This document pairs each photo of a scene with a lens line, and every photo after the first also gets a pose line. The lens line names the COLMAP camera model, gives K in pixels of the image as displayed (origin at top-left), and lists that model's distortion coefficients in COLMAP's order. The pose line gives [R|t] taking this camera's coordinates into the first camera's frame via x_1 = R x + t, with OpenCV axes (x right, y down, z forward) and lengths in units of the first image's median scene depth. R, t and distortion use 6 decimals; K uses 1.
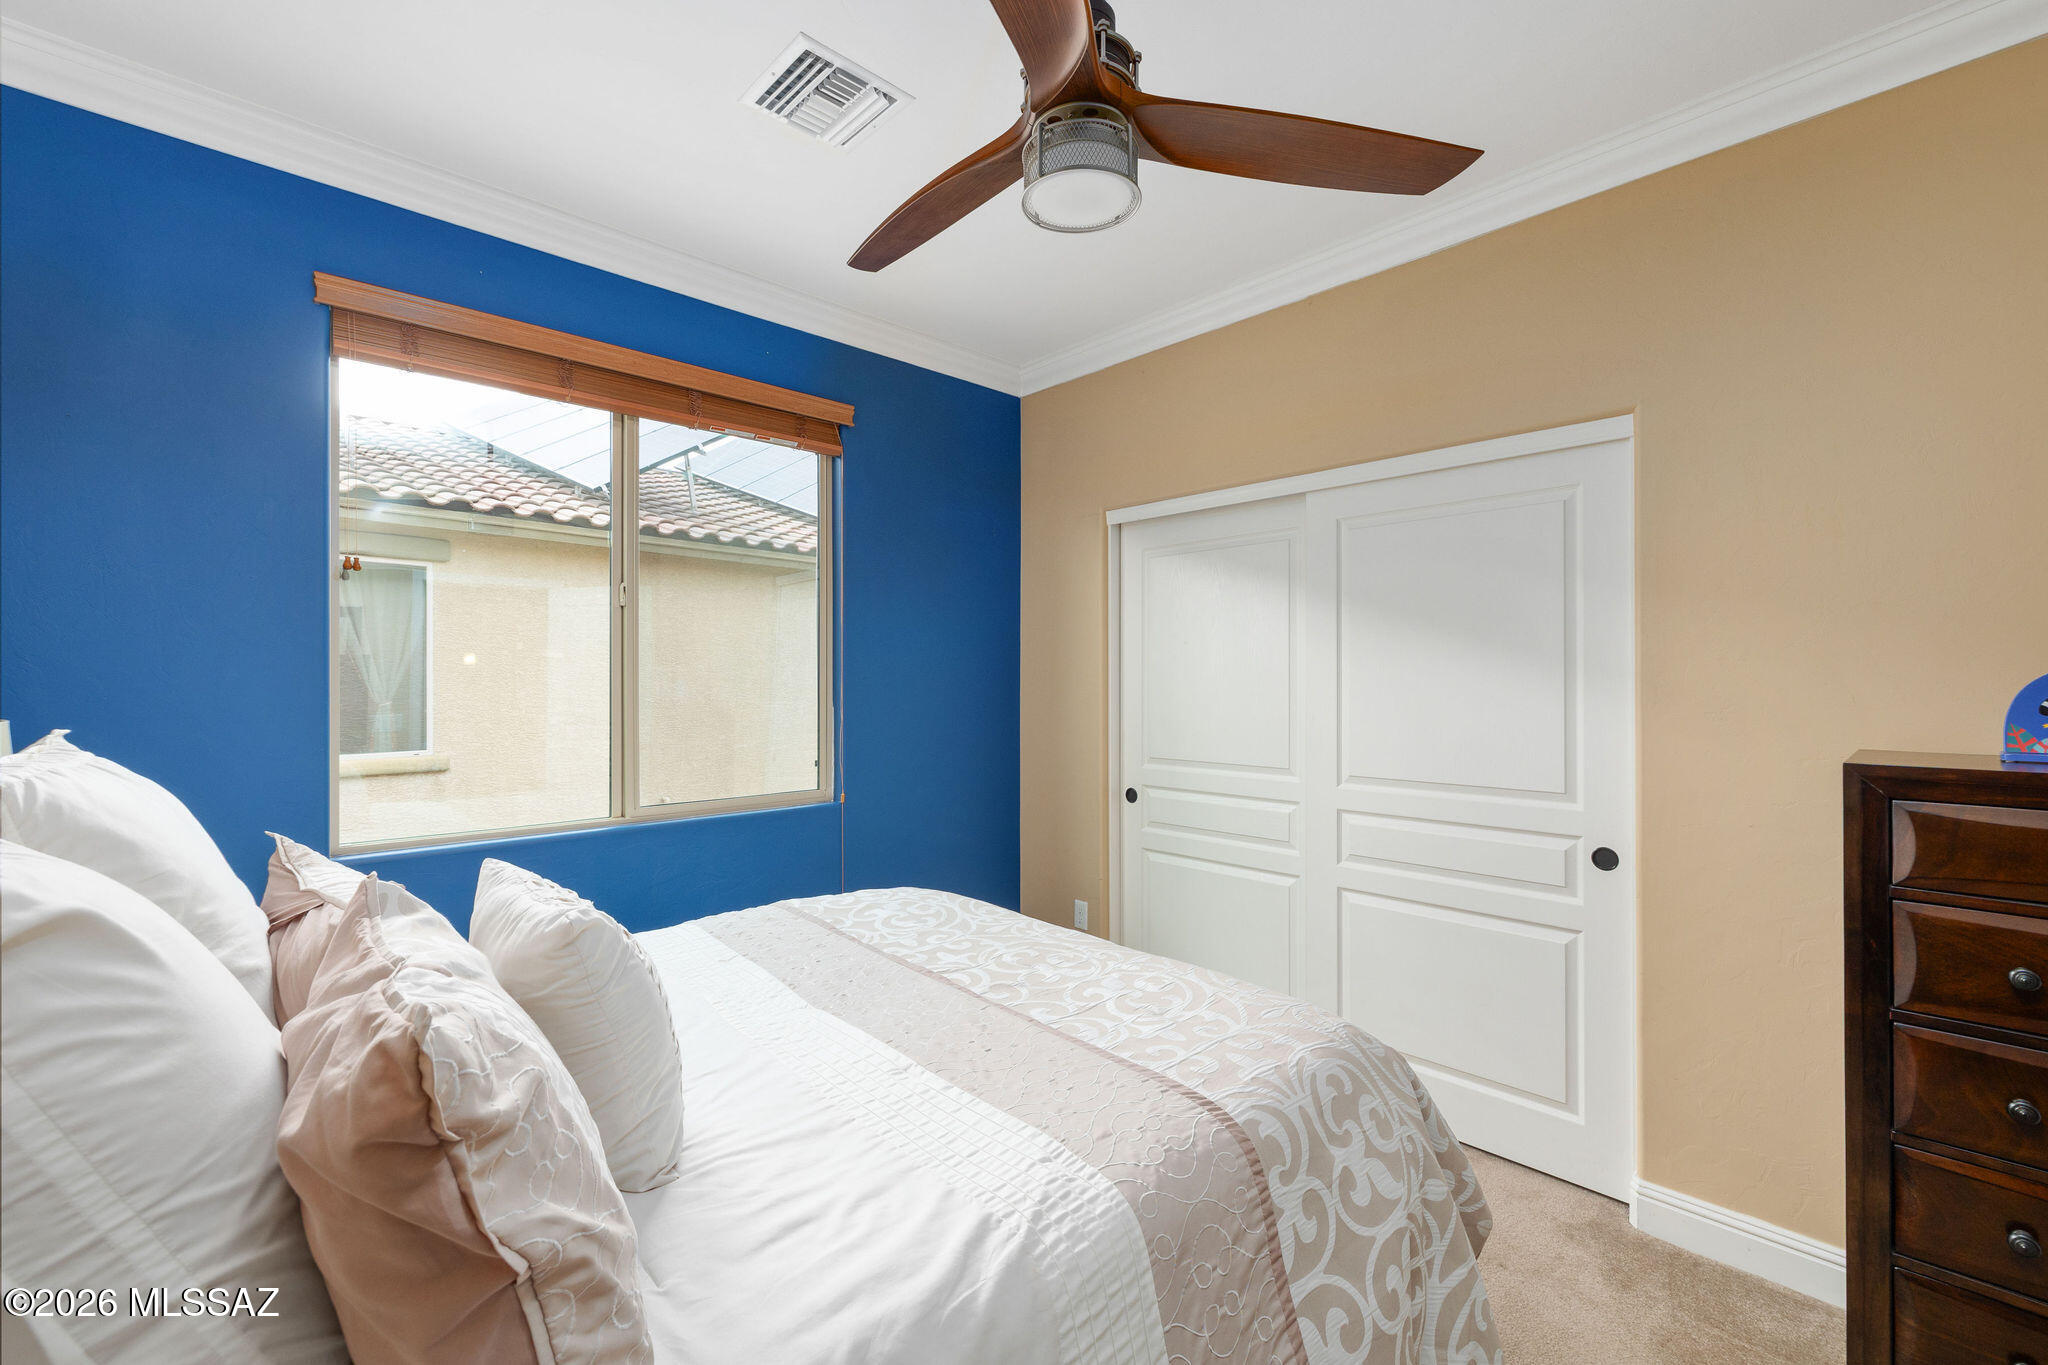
lens RADIAL K [[863.4, 0, 1024.0], [0, 863.4, 682.5], [0, 0, 1]] dist [-0.001637, 0.000009]
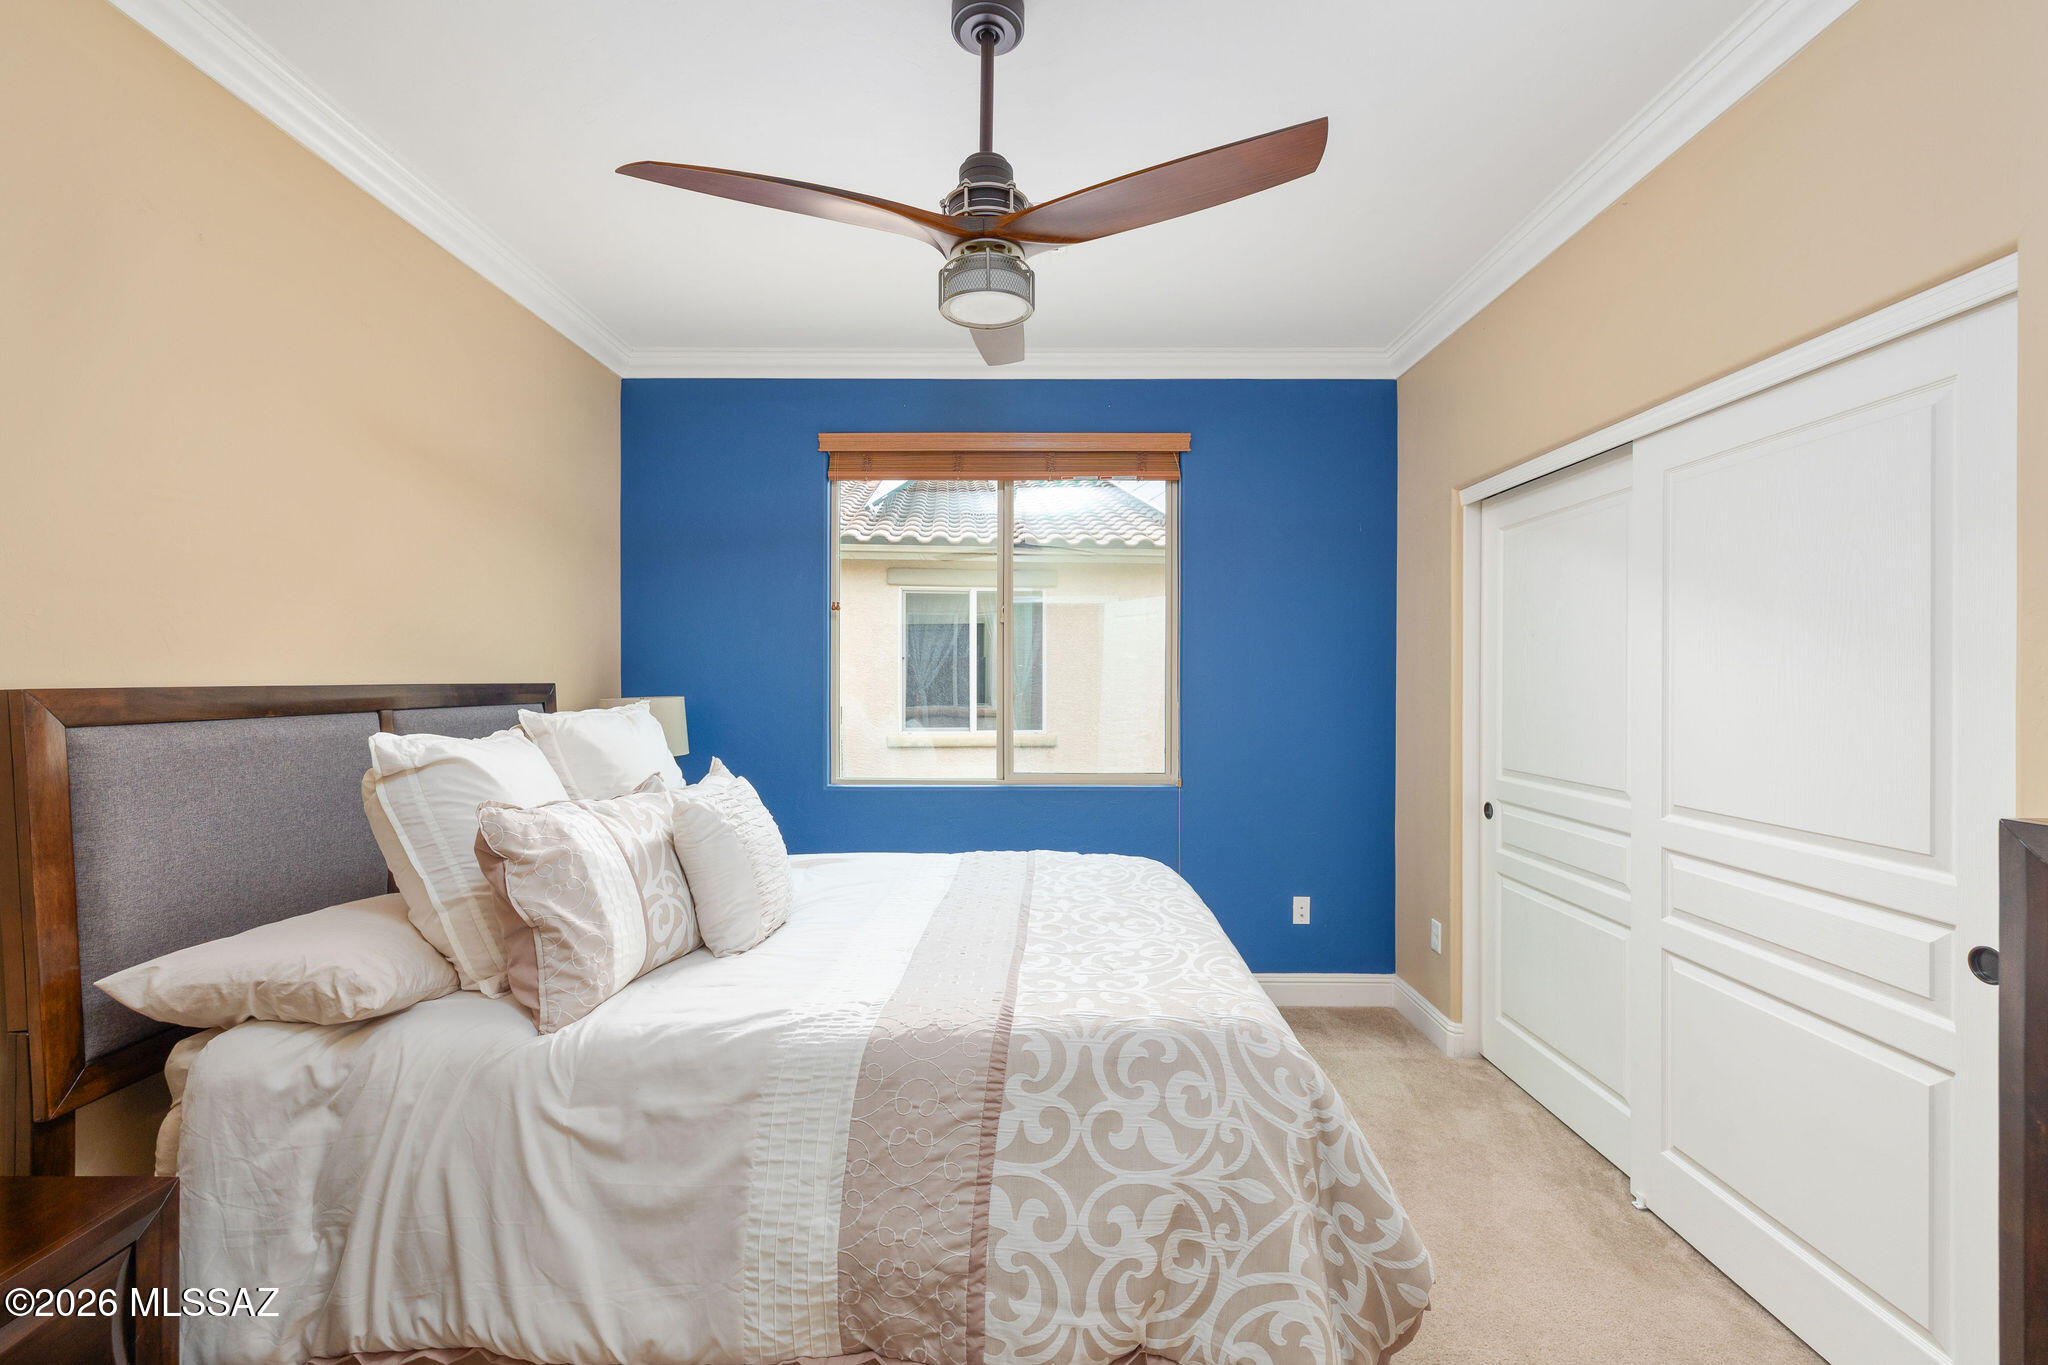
lens RADIAL K [[863.4, 0, 1024.0], [0, 863.4, 682.5], [0, 0, 1]] dist [-0.001637, 0.000009]
pose [[0.724101, 0.006988, -0.689658, 0.864003], [-0.005181, 0.999976, 0.004693, -0.003083], [0.689674, 0.000175, 0.724120, 0.082282]]
